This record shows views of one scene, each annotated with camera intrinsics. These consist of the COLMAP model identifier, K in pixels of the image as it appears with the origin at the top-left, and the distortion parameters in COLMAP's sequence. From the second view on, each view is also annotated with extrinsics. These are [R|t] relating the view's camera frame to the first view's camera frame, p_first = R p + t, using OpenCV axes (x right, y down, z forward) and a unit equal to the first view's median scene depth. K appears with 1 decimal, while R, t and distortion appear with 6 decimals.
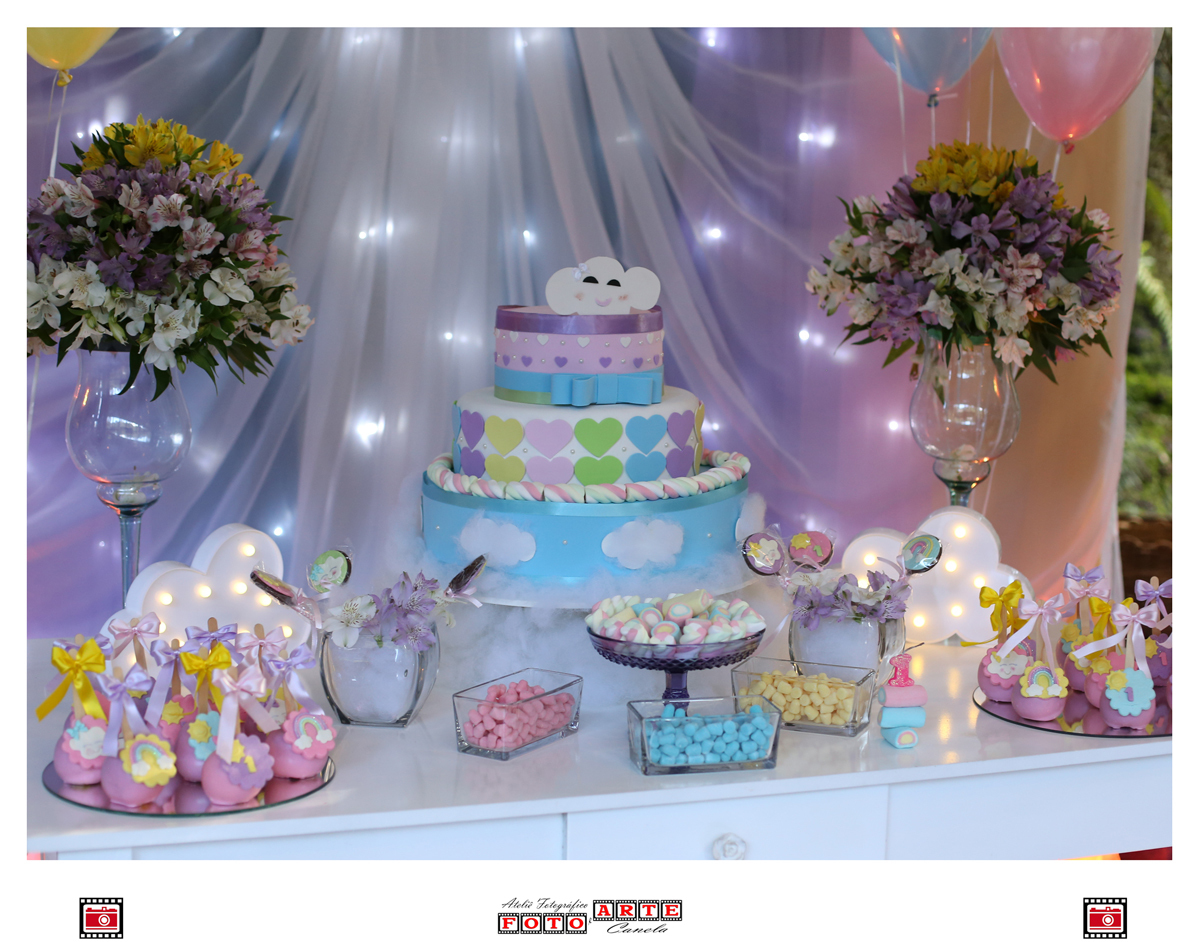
lens RADIAL K [[2031.1, 0, 600.0], [0, 2031.1, 471.0], [0, 0, 1]] dist [-0.167297, 0.154643]
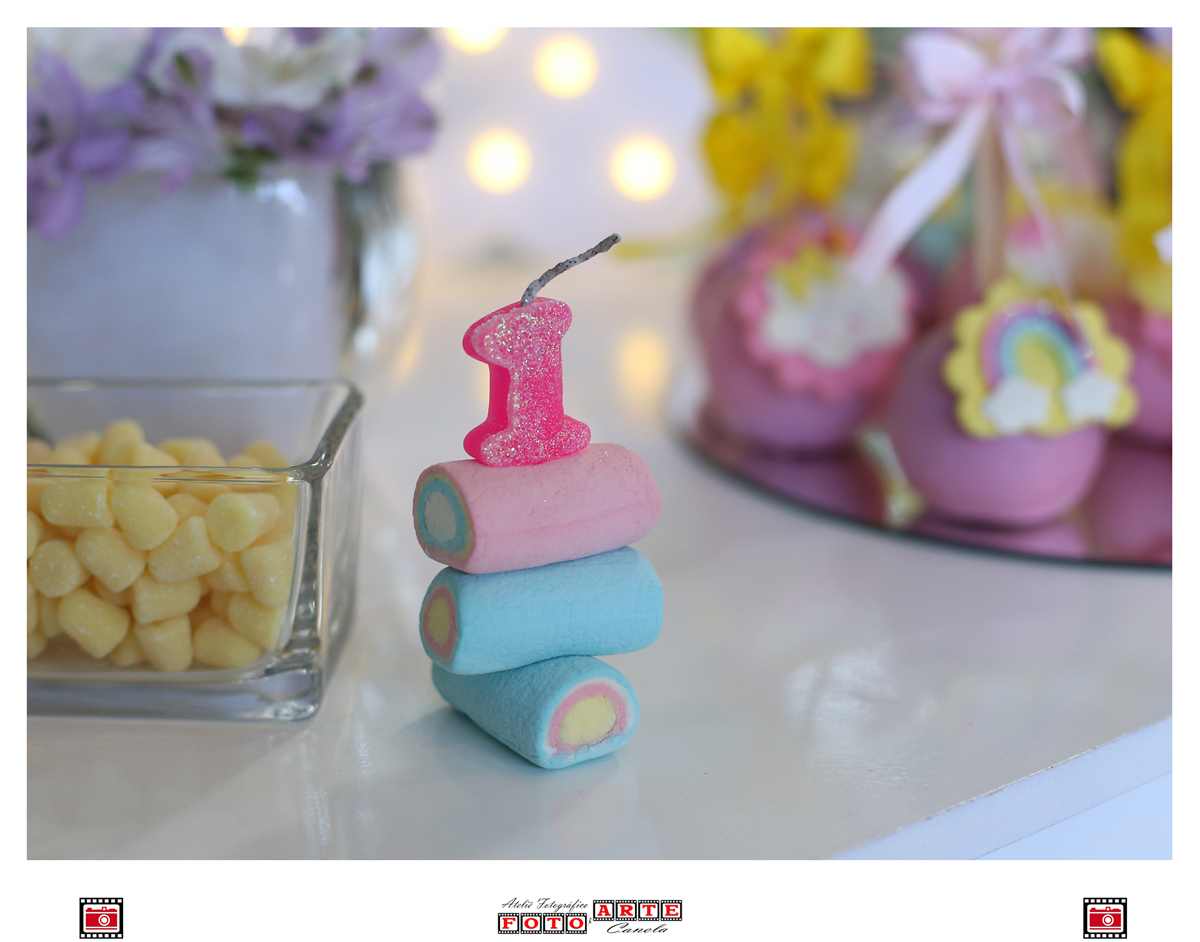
lens RADIAL K [[2031.1, 0, 600.0], [0, 2031.1, 471.0], [0, 0, 1]] dist [-0.167297, 0.154643]
pose [[0.930372, -0.119461, 0.346609, 0.083164], [0.056060, 0.980661, 0.187514, 0.068294], [-0.362306, -0.155027, 0.919076, 0.794170]]
